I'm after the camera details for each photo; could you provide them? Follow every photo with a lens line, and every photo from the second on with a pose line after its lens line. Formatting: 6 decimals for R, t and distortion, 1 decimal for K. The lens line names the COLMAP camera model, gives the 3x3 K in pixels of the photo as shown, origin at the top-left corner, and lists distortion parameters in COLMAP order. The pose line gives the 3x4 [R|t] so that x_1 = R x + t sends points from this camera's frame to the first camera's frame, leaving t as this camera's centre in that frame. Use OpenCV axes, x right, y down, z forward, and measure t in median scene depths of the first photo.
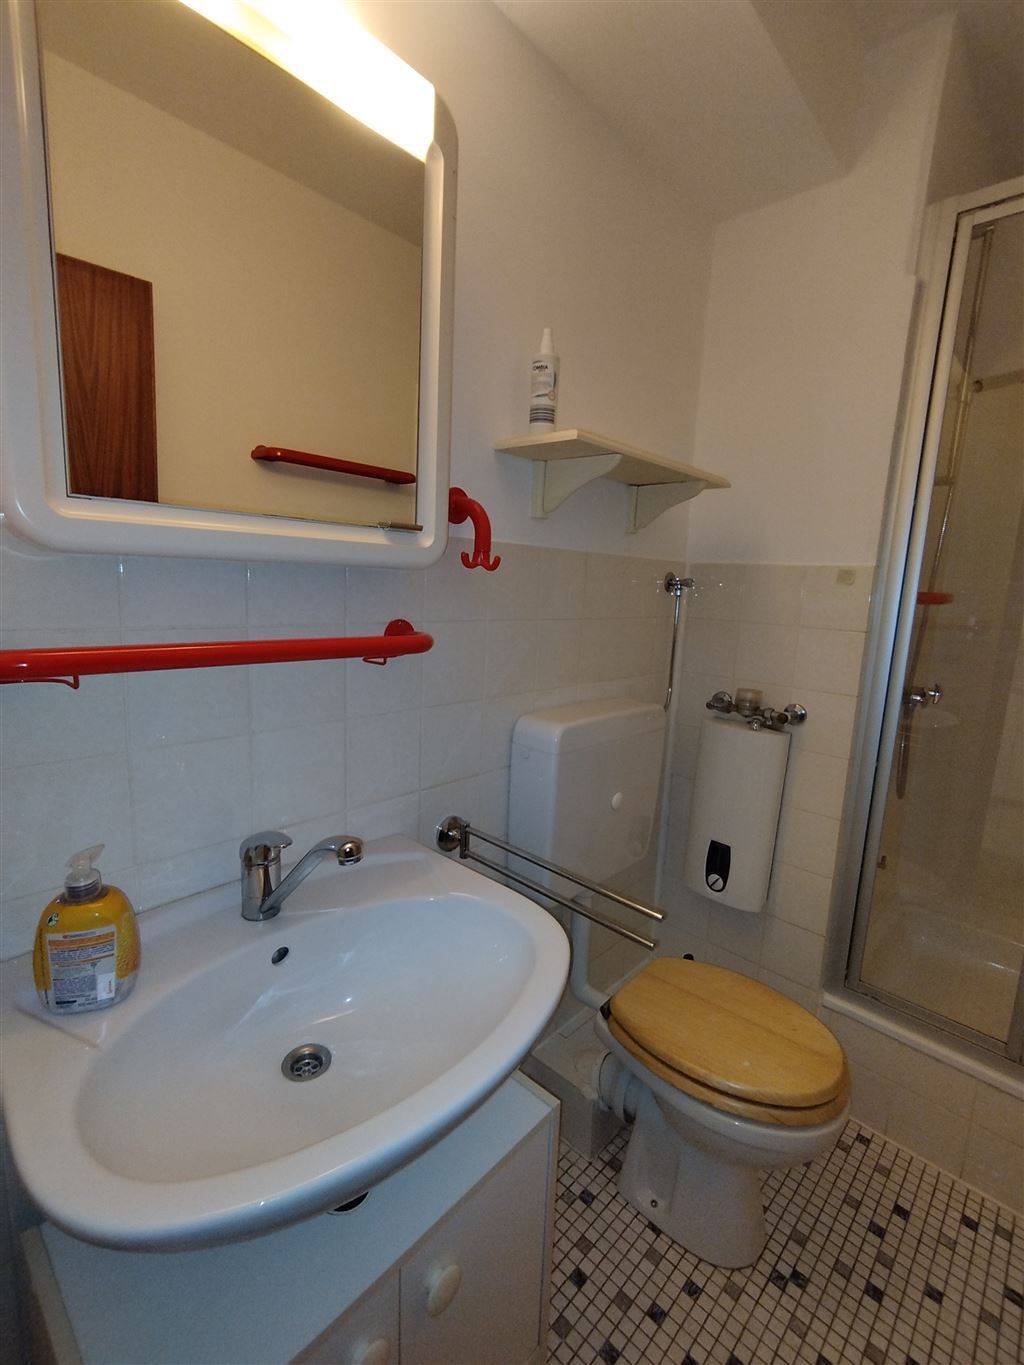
lens RADIAL K [[620.2, 0, 517.6], [0, 620.2, 684.7], [0, 0, 1]] dist [-0.000361, 0.000951]
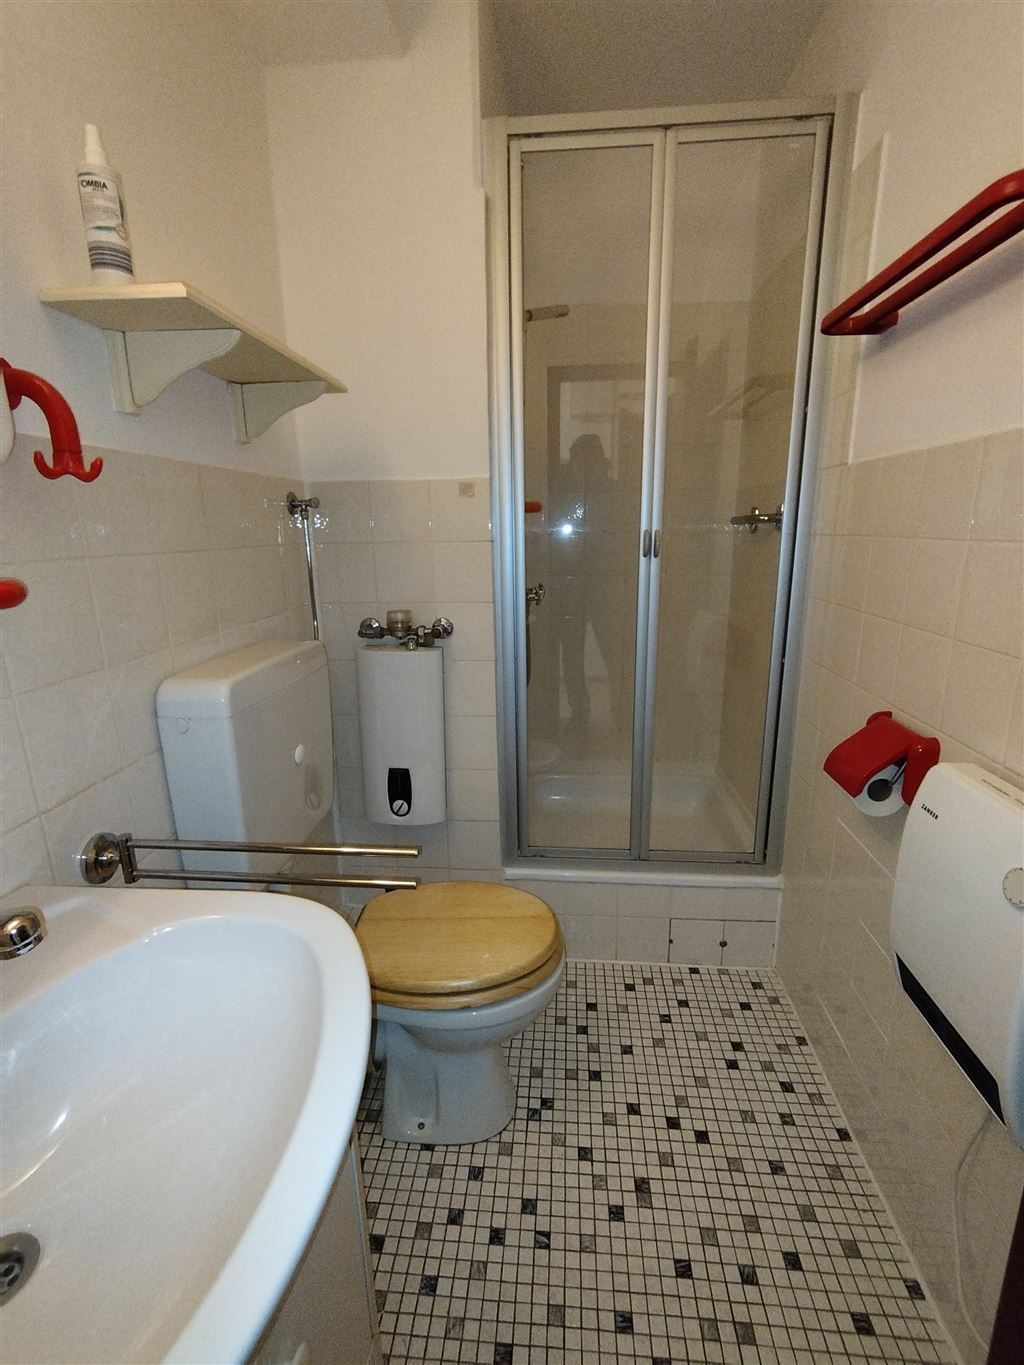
lens RADIAL K [[620.2, 0, 517.6], [0, 620.2, 684.7], [0, 0, 1]] dist [-0.000361, 0.000951]
pose [[0.777921, -0.211355, 0.591749, -0.109076], [0.154417, 0.977157, 0.146012, 0.010265], [-0.609092, -0.022209, 0.792788, 0.123638]]
